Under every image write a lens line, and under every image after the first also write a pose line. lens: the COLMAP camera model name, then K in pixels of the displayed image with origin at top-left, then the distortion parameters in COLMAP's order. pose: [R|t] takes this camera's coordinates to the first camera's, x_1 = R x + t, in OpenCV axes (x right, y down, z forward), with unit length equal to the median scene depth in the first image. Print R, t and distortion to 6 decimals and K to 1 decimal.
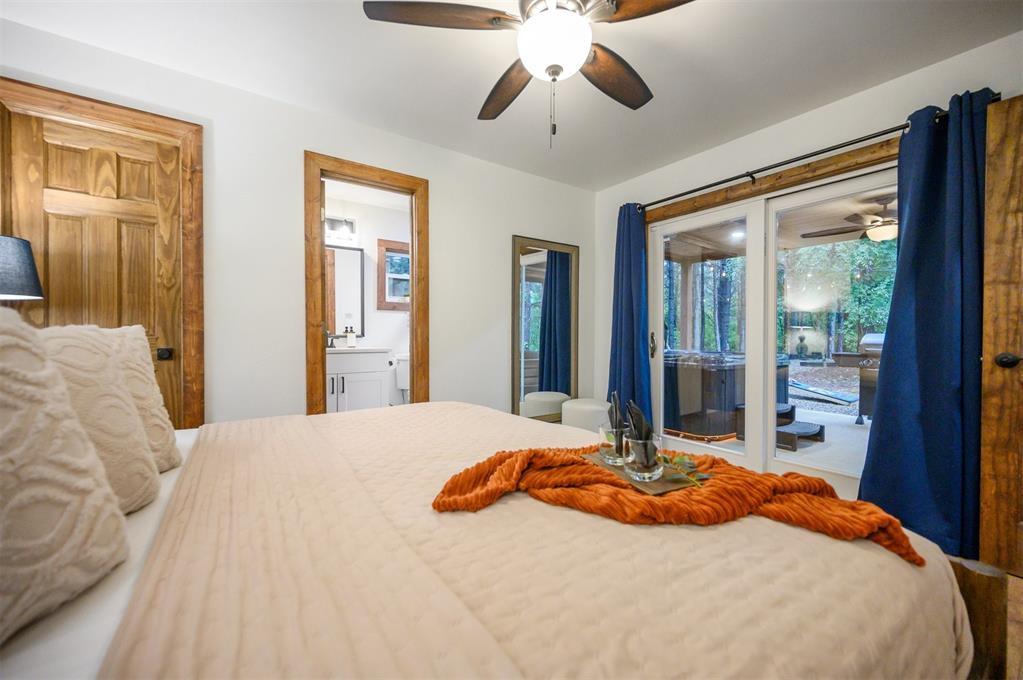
lens RADIAL K [[413.0, 0, 513.0], [0, 413.0, 340.2], [0, 0, 1]] dist [-0.002971, -0.000641]
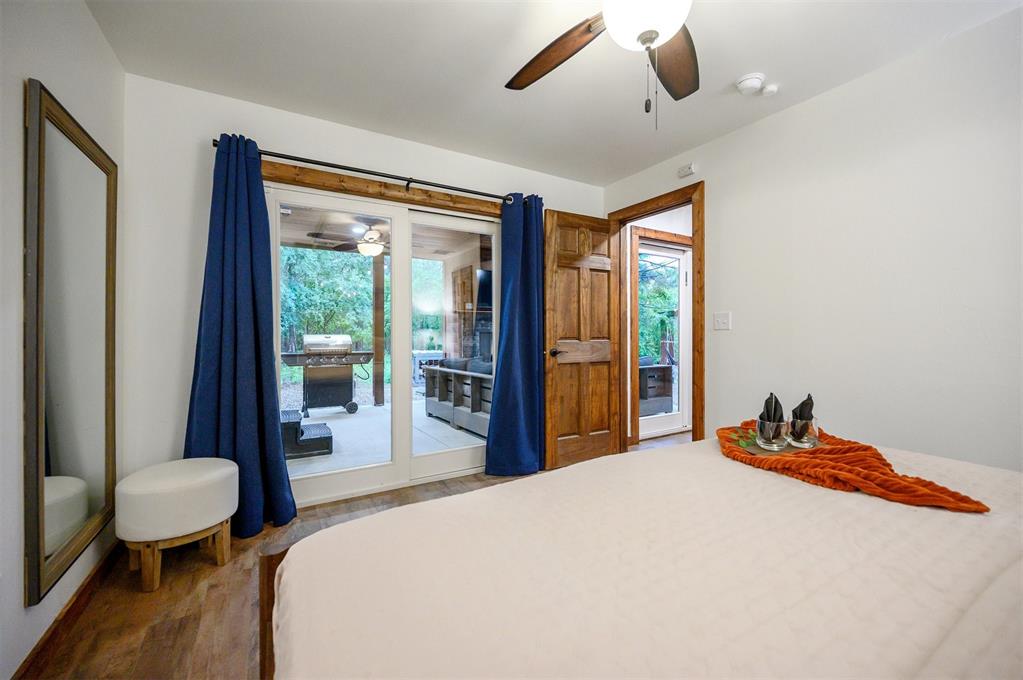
lens RADIAL K [[413.0, 0, 513.9], [0, 413.0, 338.4], [0, 0, 1]] dist [-0.002971, -0.000641]
pose [[0.099055, -0.002985, 0.995077, -0.395907], [0.006340, 0.999977, 0.002369, -0.011889], [-0.995062, 0.006074, 0.099072, 0.610868]]
